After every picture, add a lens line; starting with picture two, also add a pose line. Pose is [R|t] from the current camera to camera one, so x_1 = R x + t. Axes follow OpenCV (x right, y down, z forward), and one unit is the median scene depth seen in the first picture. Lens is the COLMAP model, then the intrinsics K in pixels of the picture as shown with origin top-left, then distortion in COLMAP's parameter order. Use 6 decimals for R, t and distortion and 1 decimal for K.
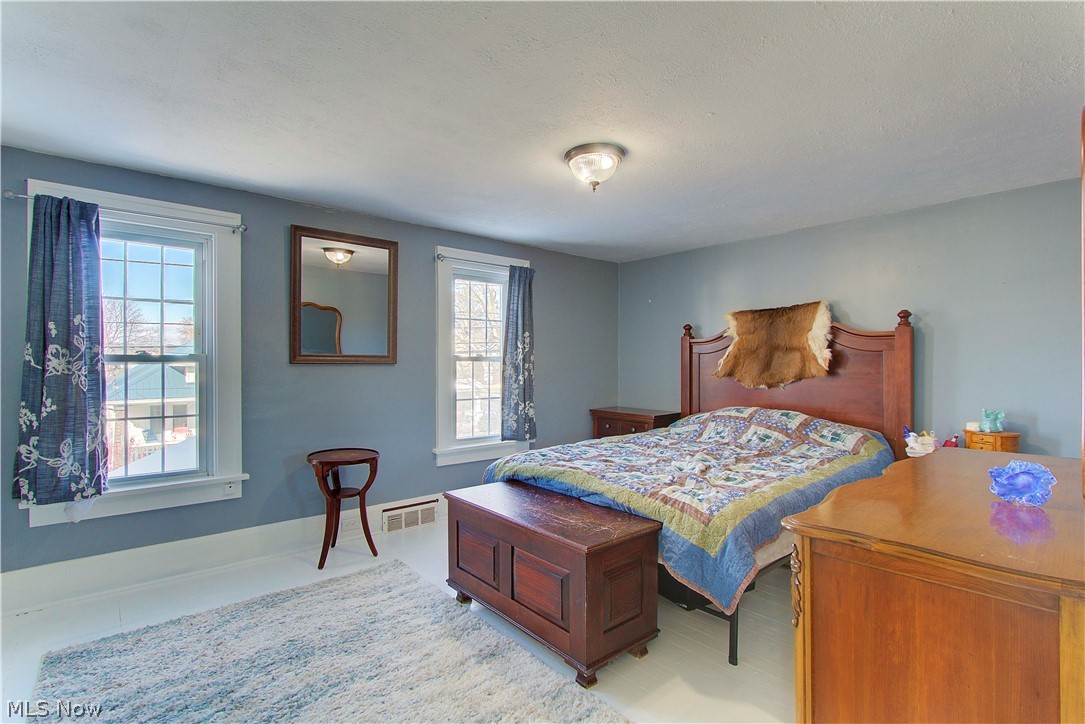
lens RADIAL K [[505.2, 0, 537.7], [0, 505.2, 356.7], [0, 0, 1]] dist [-0.008447, 0.000124]
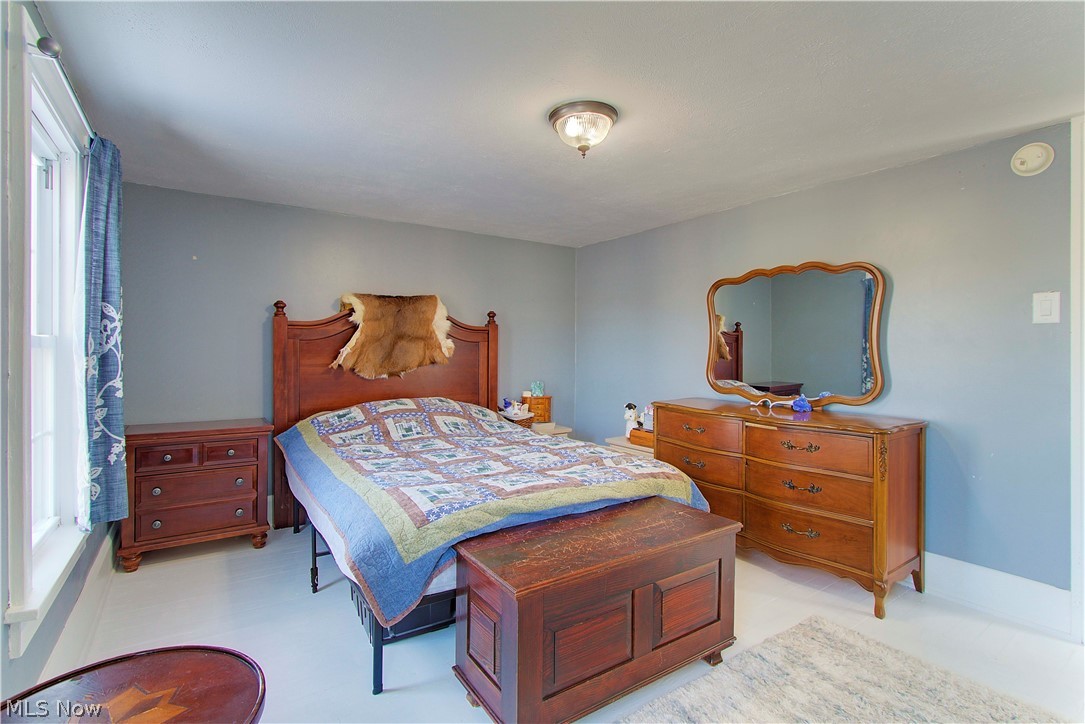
lens RADIAL K [[505.2, 0, 537.7], [0, 505.2, 356.7], [0, 0, 1]] dist [-0.008447, 0.000124]
pose [[0.122257, -0.011957, 0.992426, -0.499898], [-0.013608, 0.999813, 0.013722, 0.005524], [-0.992405, -0.015182, 0.122071, 0.633691]]
